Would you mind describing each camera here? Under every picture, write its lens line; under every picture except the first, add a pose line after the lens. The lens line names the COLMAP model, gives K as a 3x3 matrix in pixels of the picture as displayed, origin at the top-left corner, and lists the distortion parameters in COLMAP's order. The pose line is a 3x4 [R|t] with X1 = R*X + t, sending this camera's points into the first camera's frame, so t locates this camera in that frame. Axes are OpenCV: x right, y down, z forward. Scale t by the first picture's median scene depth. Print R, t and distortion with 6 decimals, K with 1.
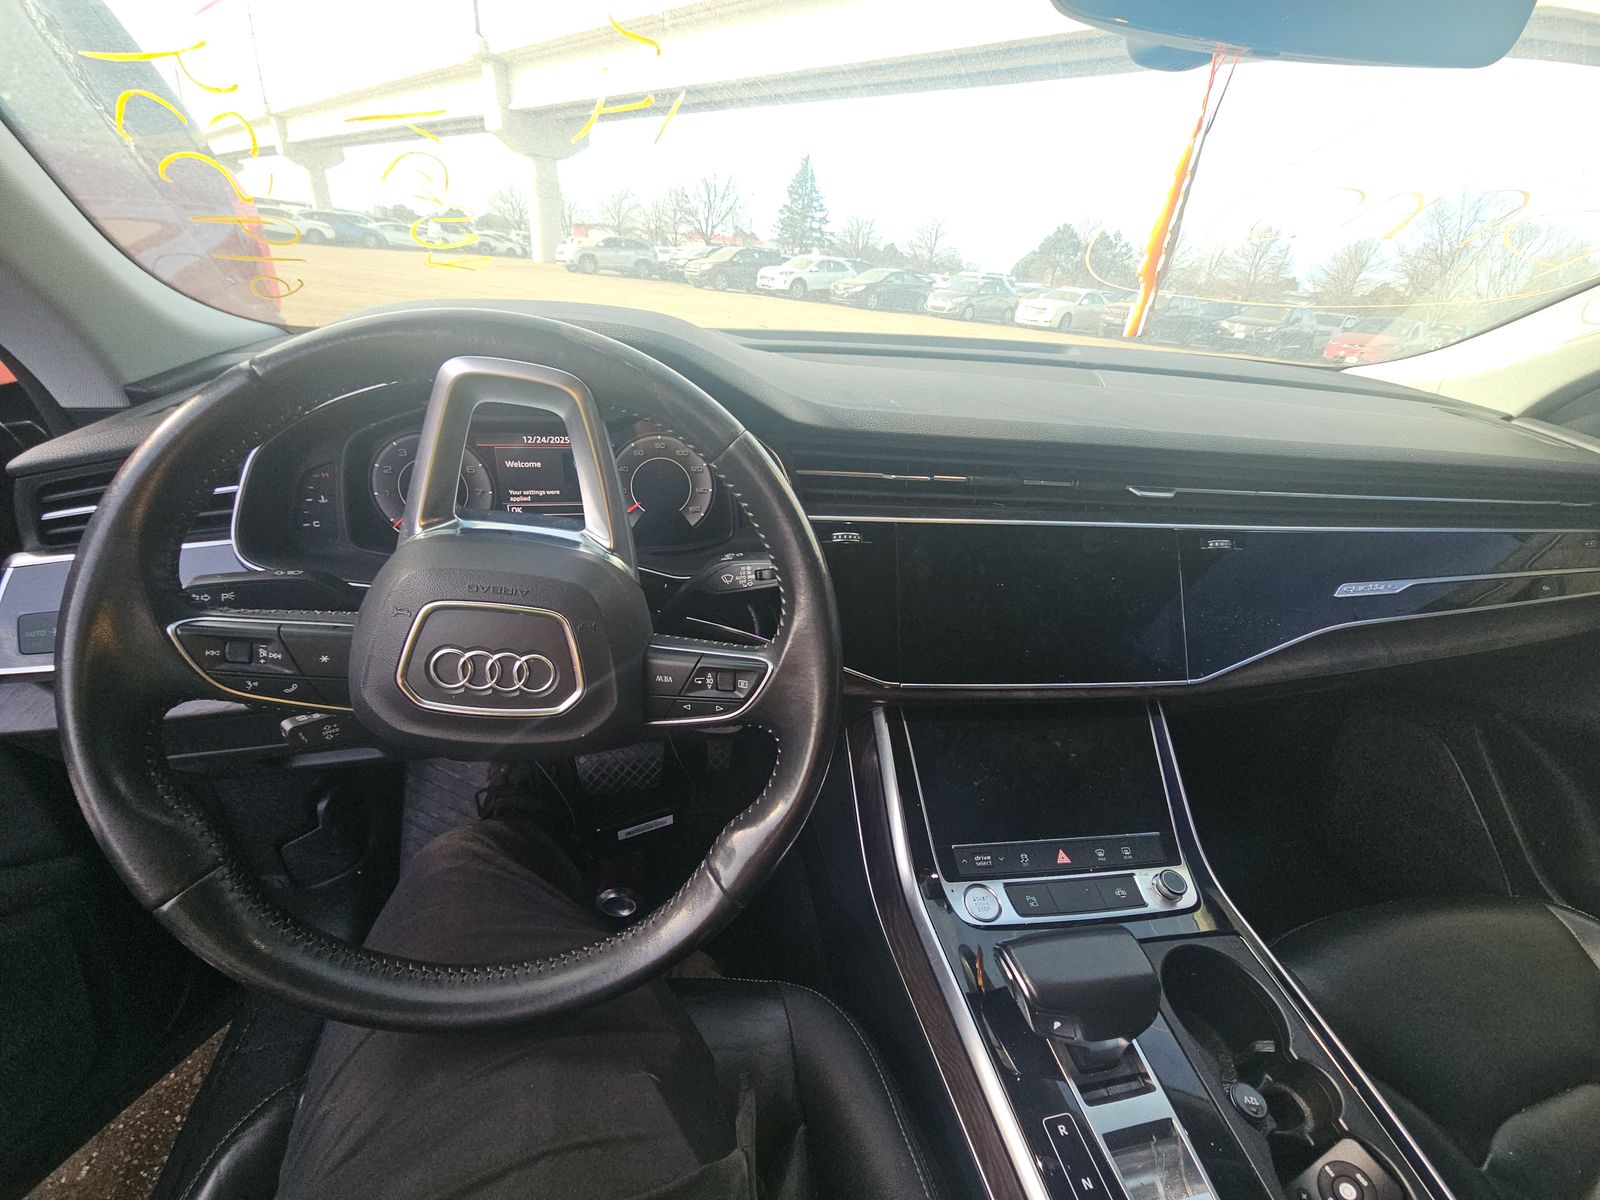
lens RADIAL K [[647.6, 0, 790.9], [0, 647.6, 609.4], [0, 0, 1]] dist [0.008561, -0.004896]
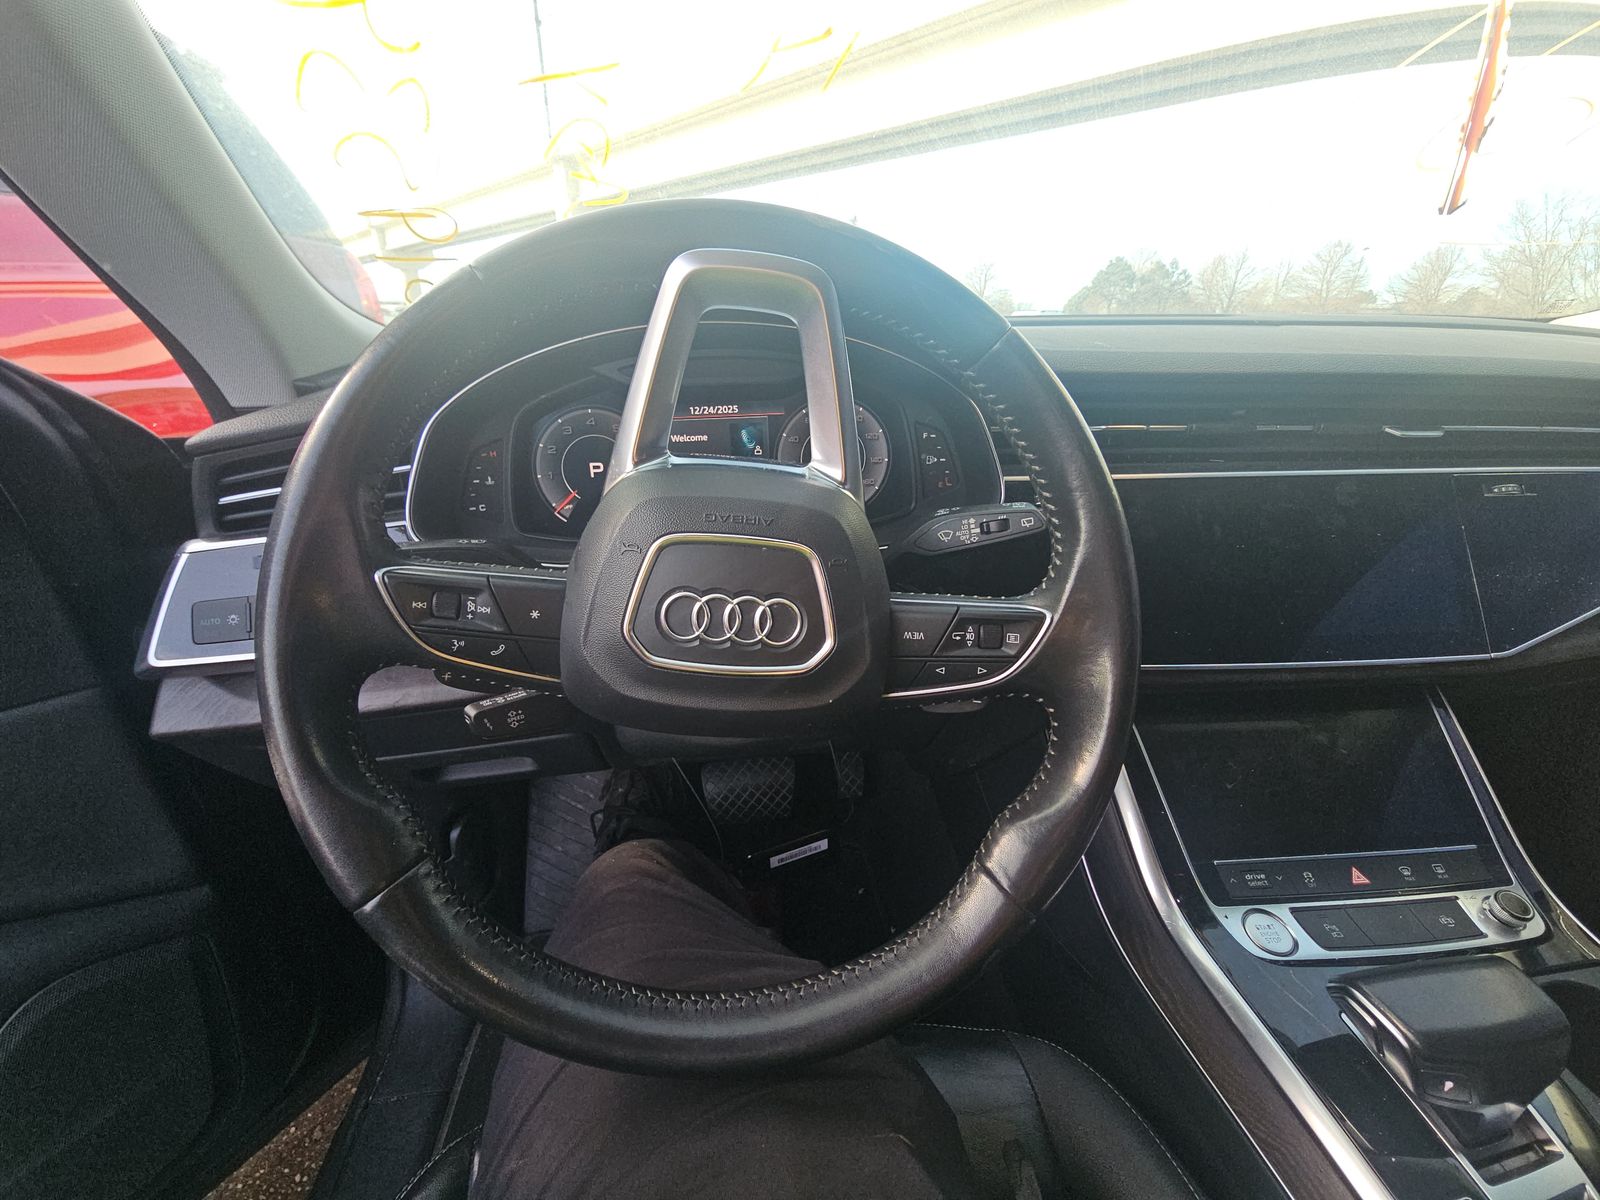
lens RADIAL K [[647.6, 0, 792.1], [0, 647.6, 609.5], [0, 0, 1]] dist [0.008561, -0.004896]
pose [[0.995050, -0.039974, -0.090978, -0.206596], [0.033164, 0.996619, -0.075176, 0.099176], [0.093675, 0.071787, 0.993011, 0.124000]]
